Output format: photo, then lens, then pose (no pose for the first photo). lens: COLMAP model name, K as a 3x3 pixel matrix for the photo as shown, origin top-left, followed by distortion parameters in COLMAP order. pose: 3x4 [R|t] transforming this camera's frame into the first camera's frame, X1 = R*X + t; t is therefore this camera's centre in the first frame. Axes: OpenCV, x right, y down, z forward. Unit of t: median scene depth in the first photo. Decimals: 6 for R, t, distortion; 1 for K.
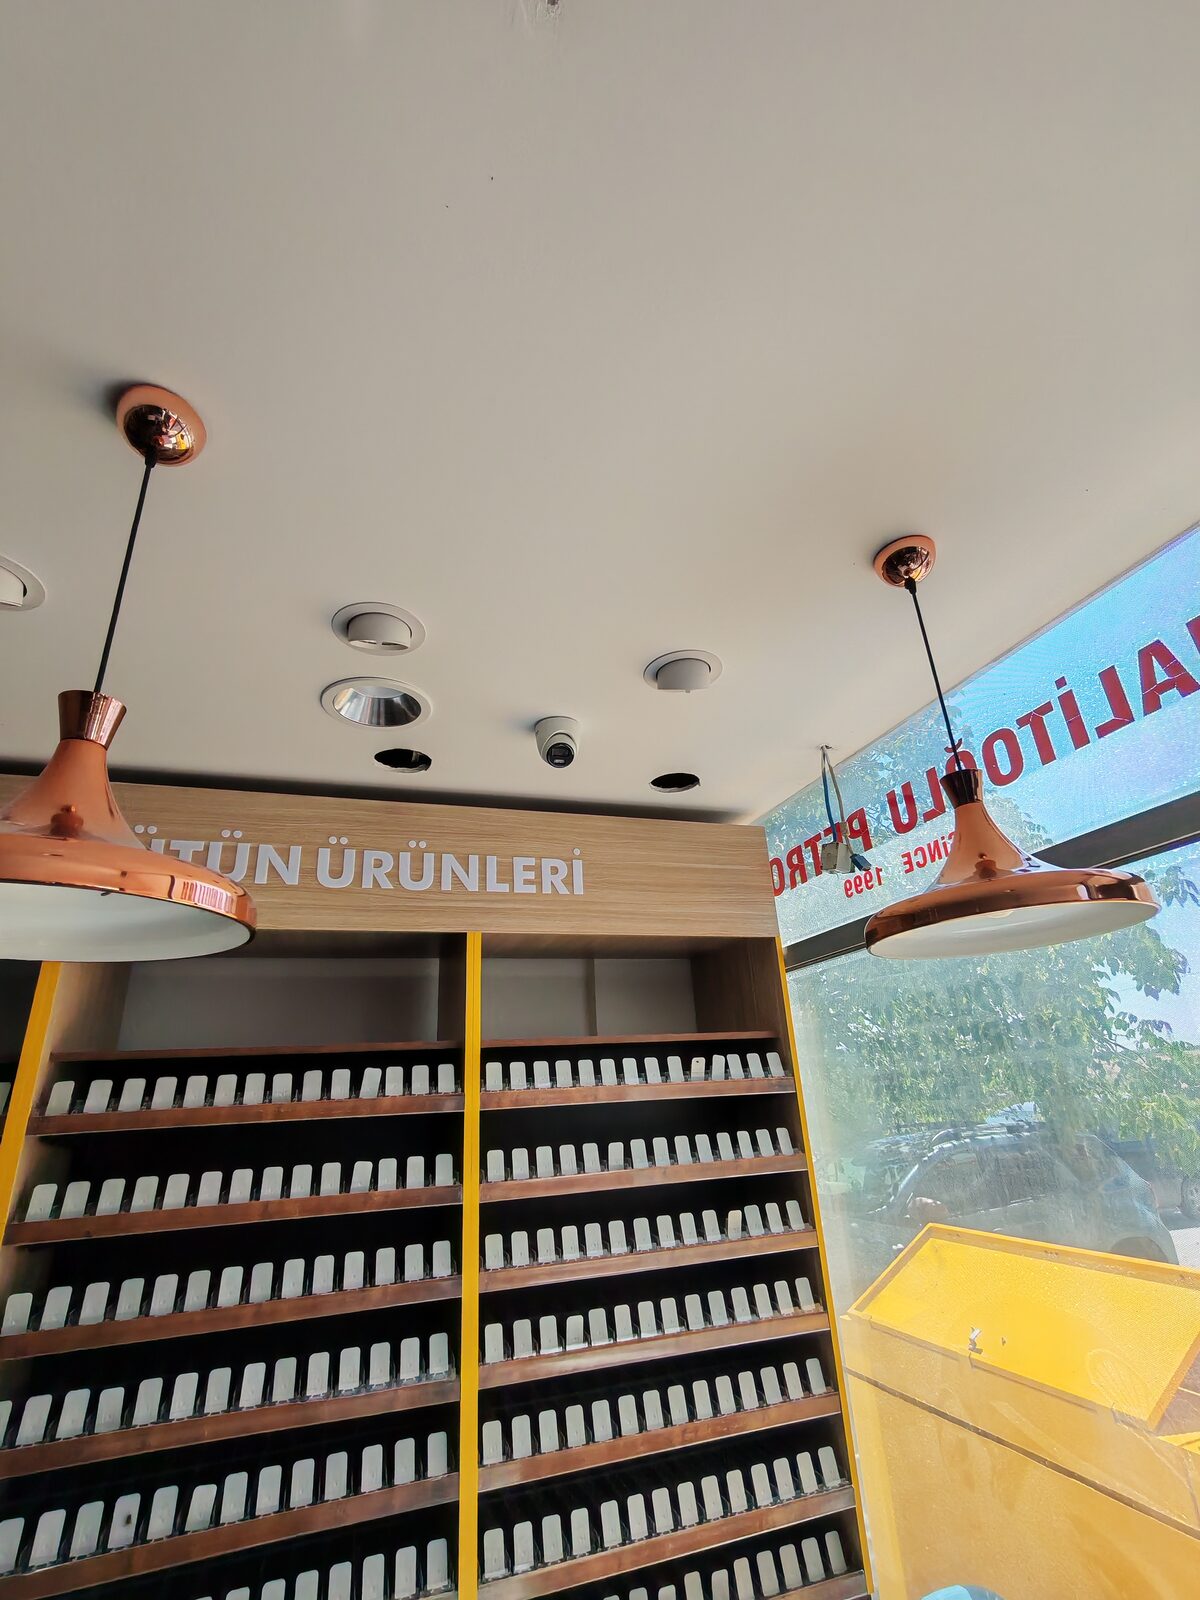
lens RADIAL K [[737.7, 0, 600.0], [0, 737.7, 800.0], [0, 0, 1]] dist [-0.008496, -0.000408]
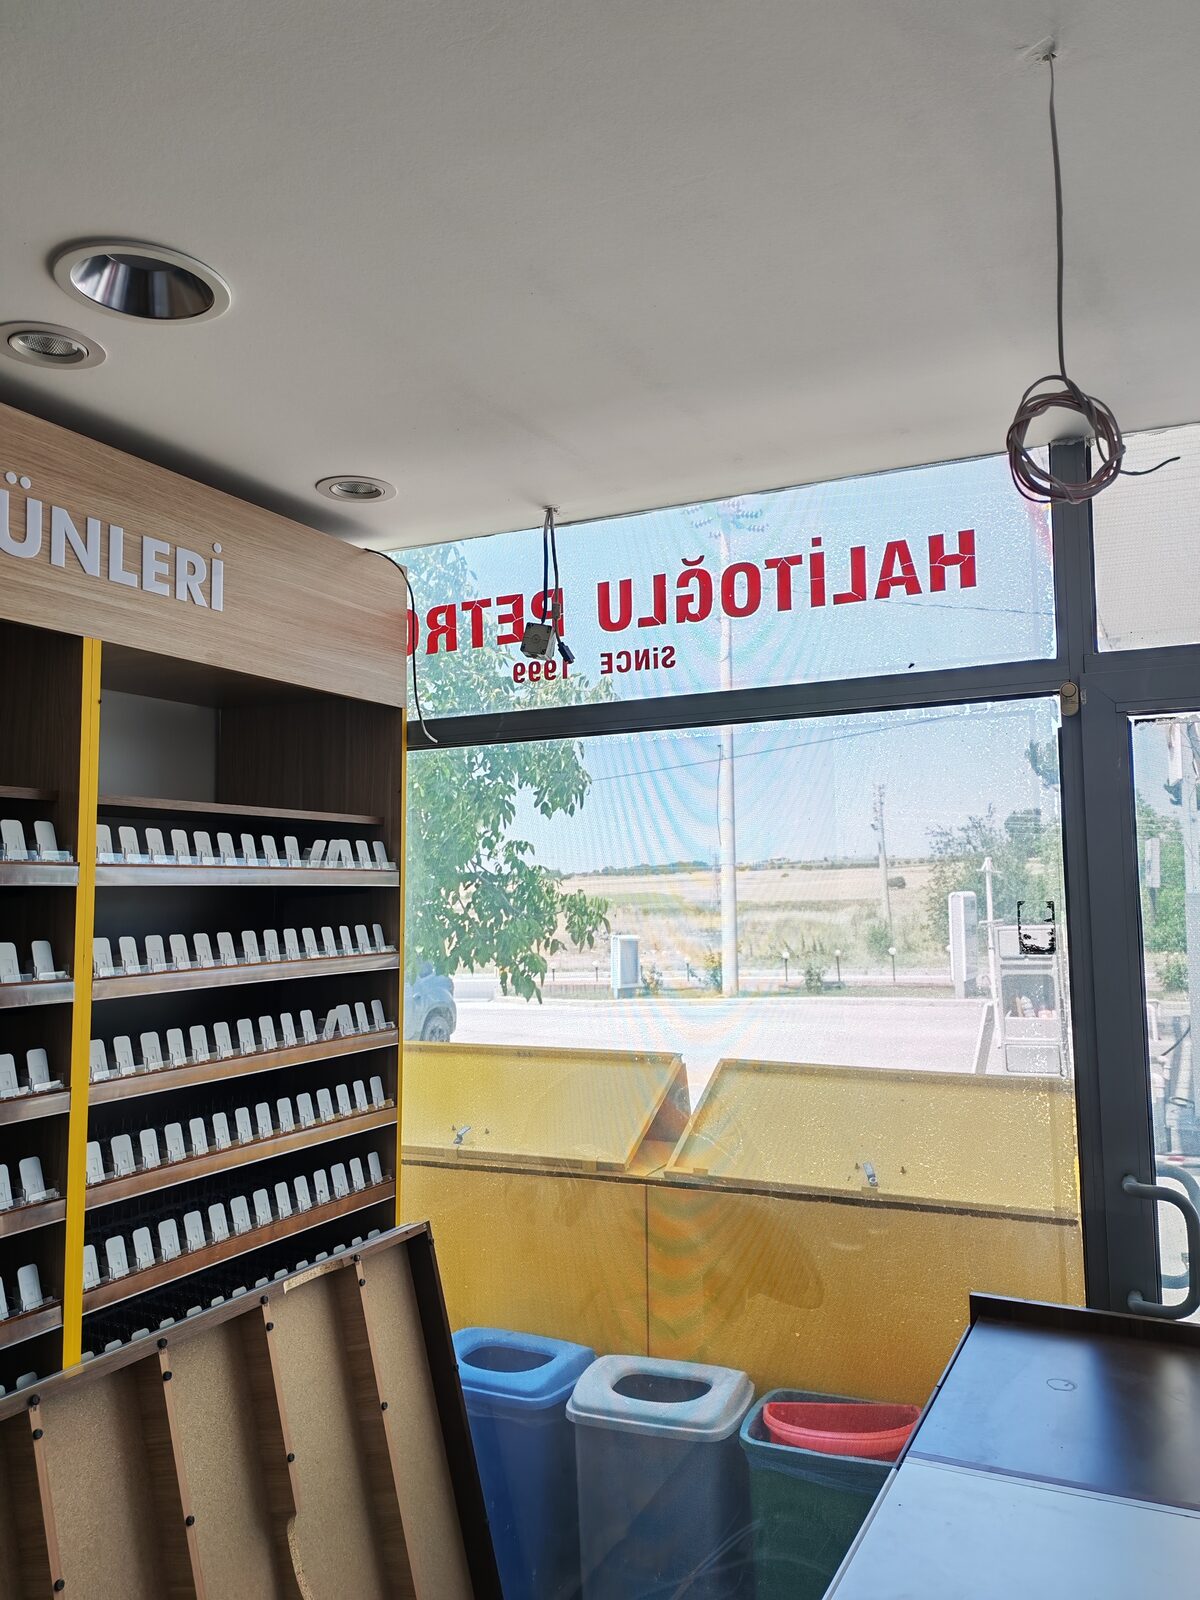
lens RADIAL K [[1210.3, 0, 600.0], [0, 1210.3, 800.0], [0, 0, 1]] dist [0.040357, -0.059538]
pose [[0.699628, 0.101791, 0.707220, -0.616366], [-0.294489, 0.942900, 0.155616, 0.010808], [-0.650997, -0.317141, 0.689655, -0.107806]]
